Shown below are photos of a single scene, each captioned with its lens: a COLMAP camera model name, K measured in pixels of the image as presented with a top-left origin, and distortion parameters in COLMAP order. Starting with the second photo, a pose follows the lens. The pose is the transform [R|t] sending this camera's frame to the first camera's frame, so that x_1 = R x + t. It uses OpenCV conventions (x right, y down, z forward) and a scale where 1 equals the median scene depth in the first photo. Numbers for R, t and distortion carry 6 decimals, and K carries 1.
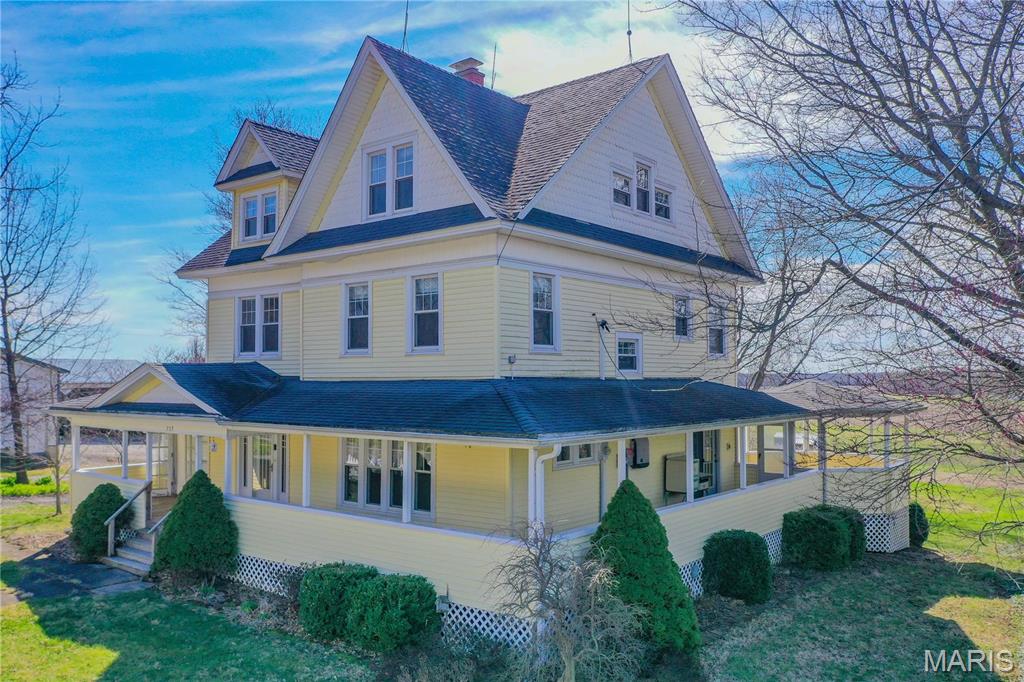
lens RADIAL K [[817.8, 0, 513.5], [0, 817.8, 381.2], [0, 0, 1]] dist [0.000202, -0.007380]
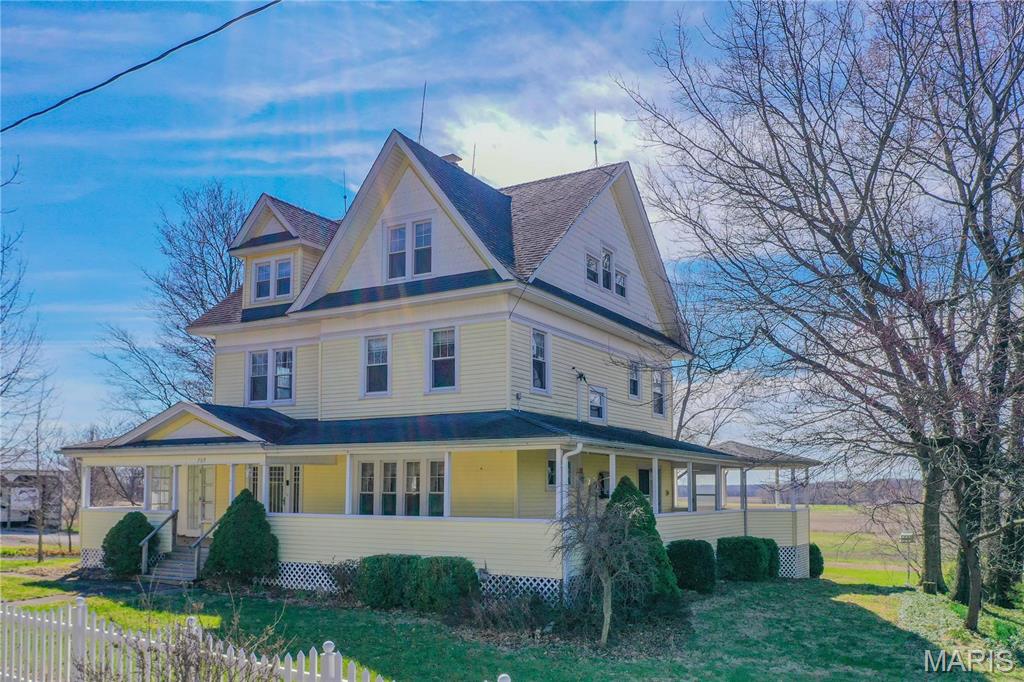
lens RADIAL K [[834.7, 0, 538.9], [0, 834.7, 472.8], [0, 0, 1]] dist [-0.003326, -0.000594]
pose [[0.986756, 0.008112, 0.162008, -0.160762], [-0.004496, 0.999733, -0.022673, 0.107896], [-0.162148, 0.021645, 0.986529, -0.228743]]
